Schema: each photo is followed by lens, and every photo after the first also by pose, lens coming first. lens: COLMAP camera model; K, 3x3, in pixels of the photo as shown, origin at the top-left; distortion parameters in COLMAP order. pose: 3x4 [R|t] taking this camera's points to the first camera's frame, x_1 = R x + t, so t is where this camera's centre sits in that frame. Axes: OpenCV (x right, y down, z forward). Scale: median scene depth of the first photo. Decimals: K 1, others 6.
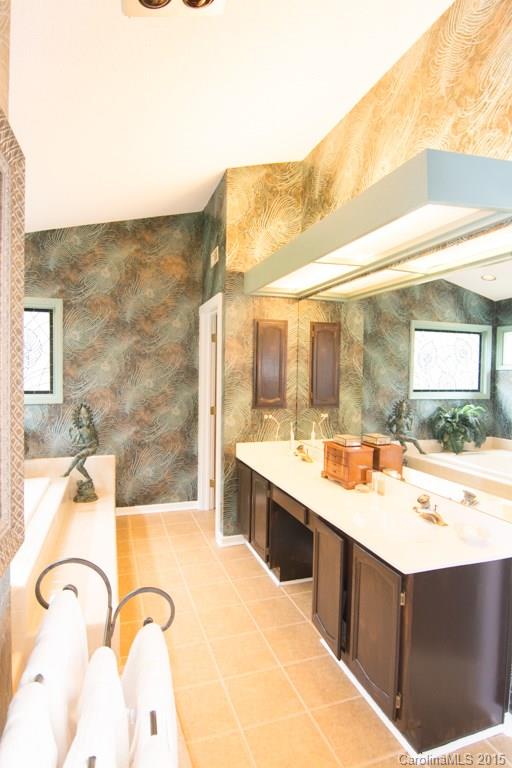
lens RADIAL K [[426.9, 0, 257.5], [0, 426.9, 383.4], [0, 0, 1]] dist [-0.006583, -0.008810]
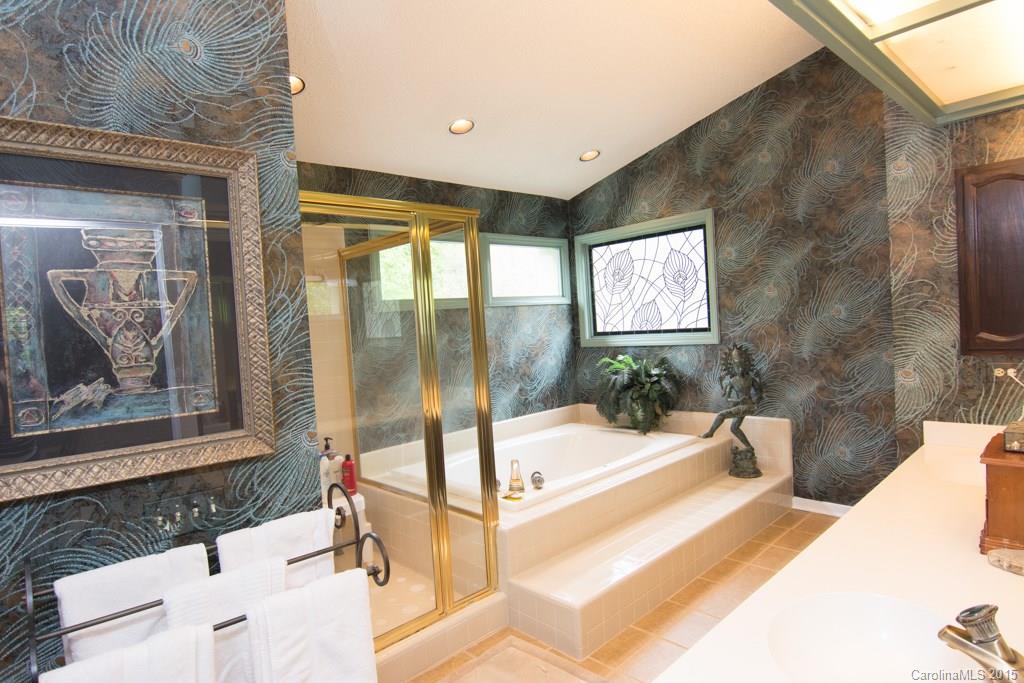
lens RADIAL K [[569.2, 0, 513.8], [0, 569.2, 342.0], [0, 0, 1]] dist [-0.006583, -0.008810]
pose [[0.414042, -0.002179, -0.910255, 0.325012], [0.041390, 0.999008, 0.016435, 0.011276], [0.909316, -0.044480, 0.413721, 0.235642]]
